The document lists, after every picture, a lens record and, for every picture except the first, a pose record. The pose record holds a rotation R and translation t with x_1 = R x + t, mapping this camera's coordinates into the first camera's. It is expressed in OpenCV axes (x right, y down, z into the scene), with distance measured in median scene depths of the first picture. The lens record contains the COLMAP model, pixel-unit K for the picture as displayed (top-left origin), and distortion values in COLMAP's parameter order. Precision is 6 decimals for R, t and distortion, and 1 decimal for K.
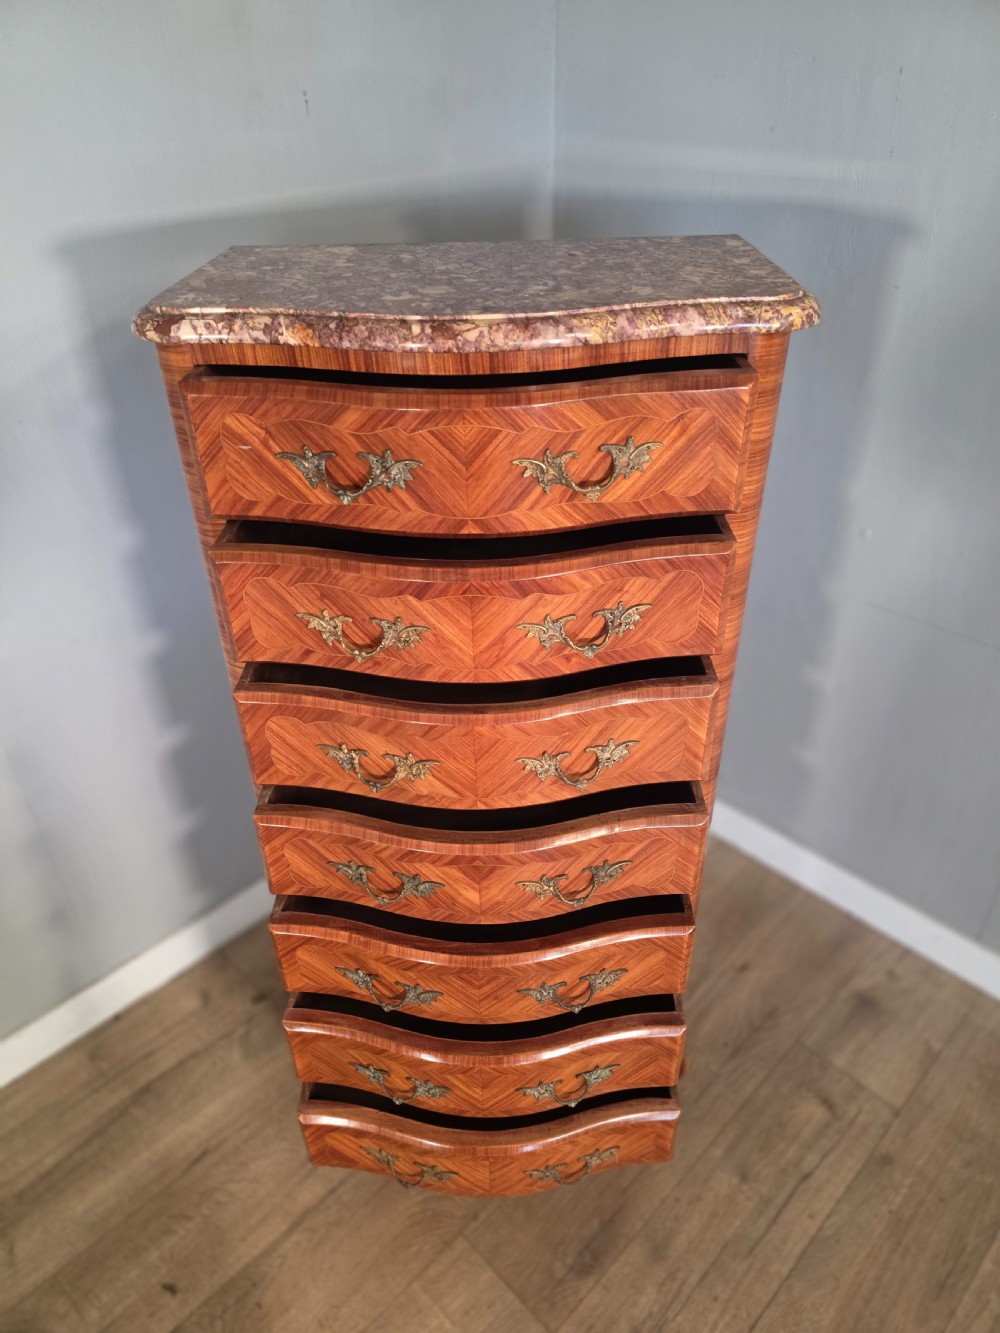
lens RADIAL K [[903.0, 0, 492.3], [0, 903.0, 676.7], [0, 0, 1]] dist [0.062676, -0.065281]
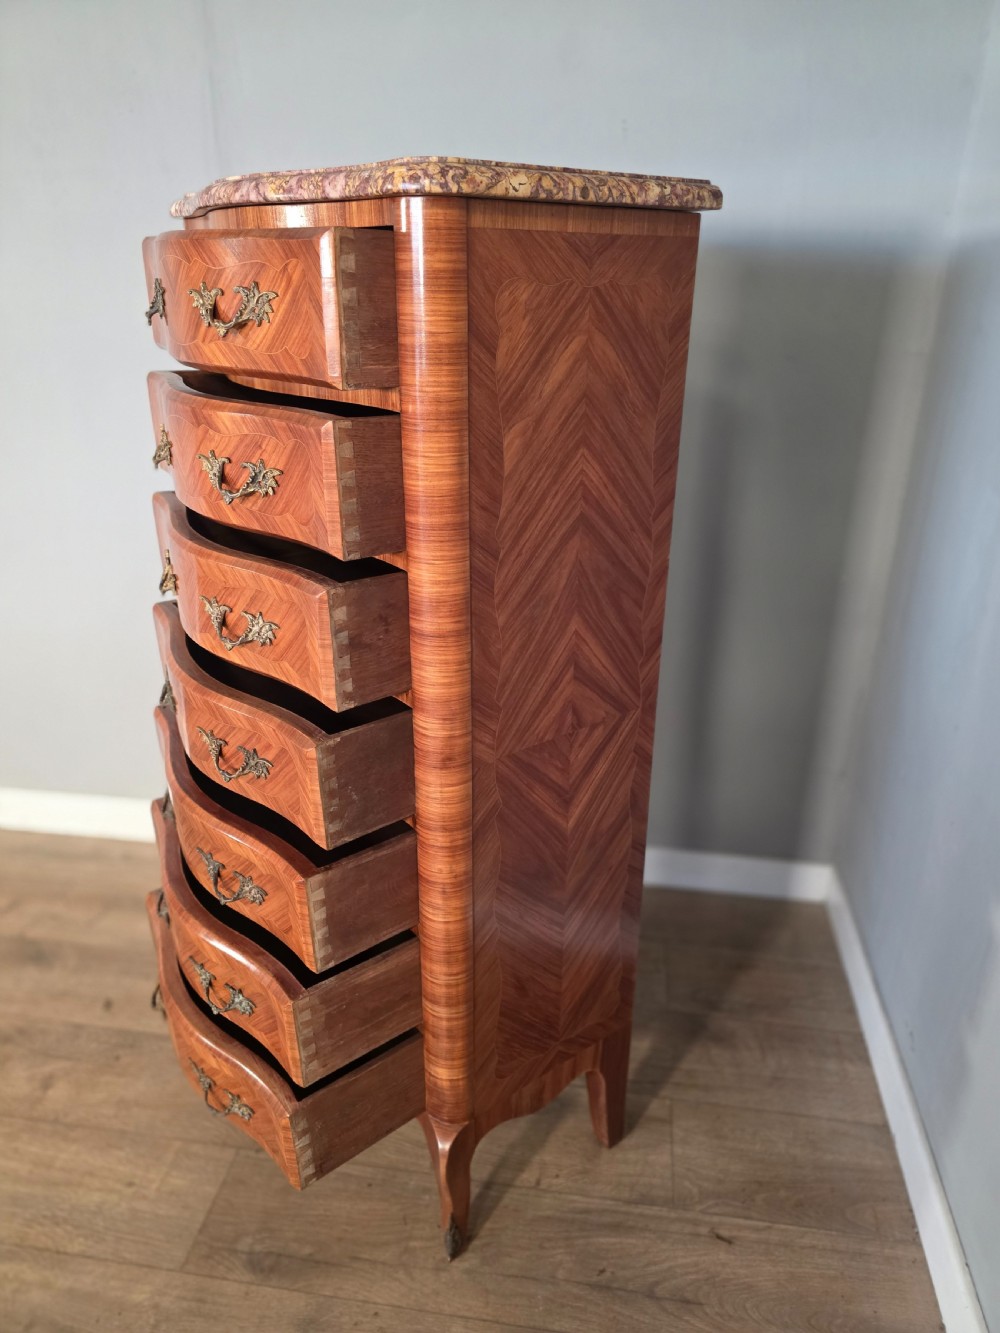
lens RADIAL K [[903.0, 0, 506.6], [0, 903.0, 665.3], [0, 0, 1]] dist [0.062676, -0.065281]
pose [[0.609089, 0.343933, -0.714647, 0.715092], [-0.465152, 0.884744, 0.029349, -0.023564], [0.642374, 0.314543, 0.698869, 0.344828]]
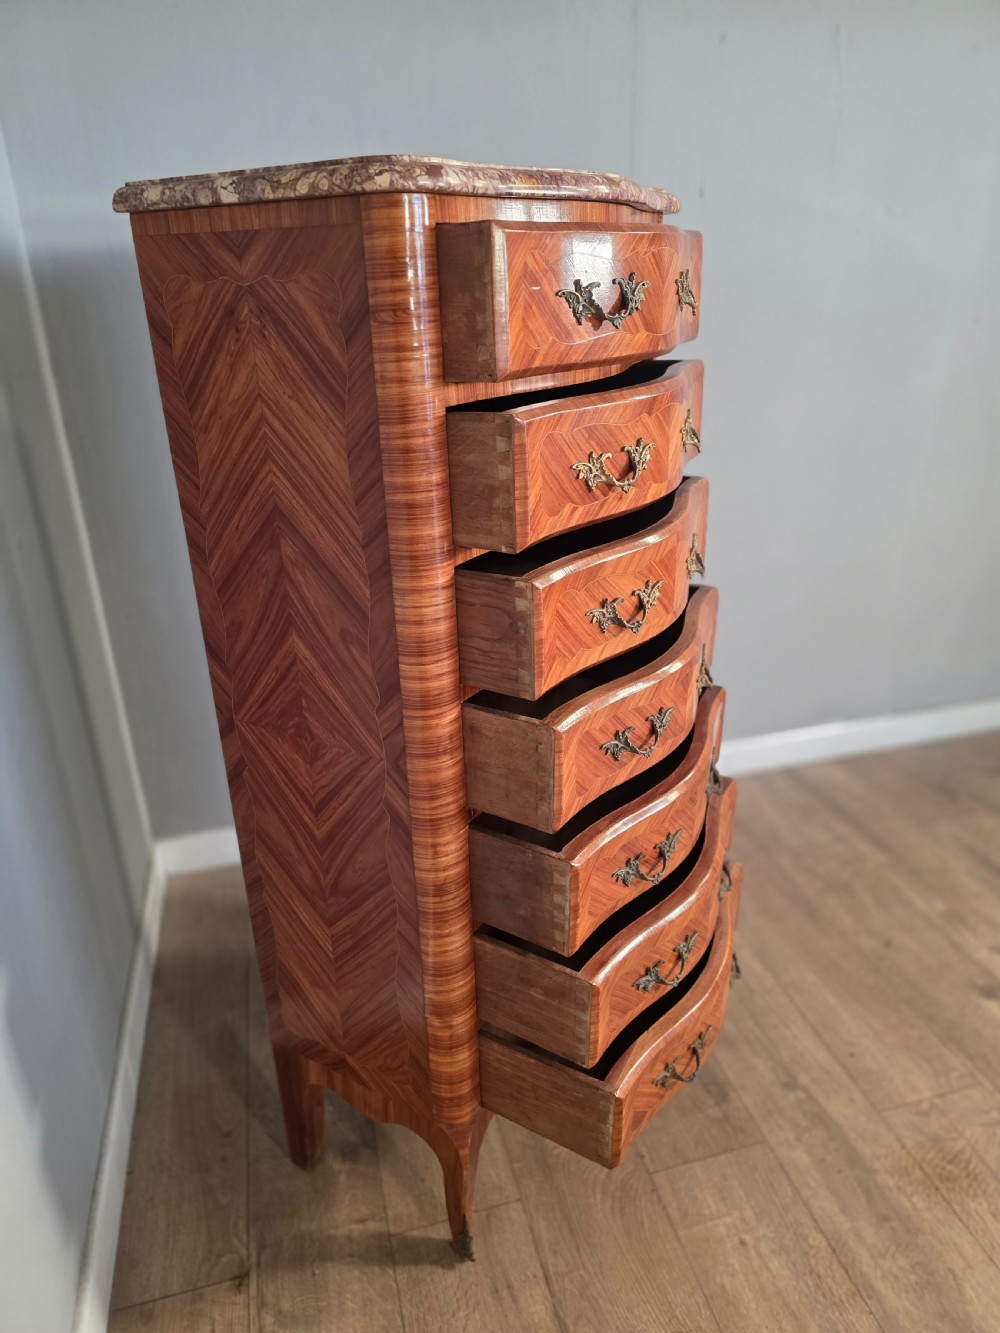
lens RADIAL K [[903.0, 0, 508.1], [0, 903.0, 674.1], [0, 0, 1]] dist [0.062676, -0.065281]
pose [[0.488392, -0.343639, 0.802113, -0.742544], [0.506348, 0.860224, 0.060228, 0.021428], [-0.710693, 0.376733, 0.594127, 0.354359]]
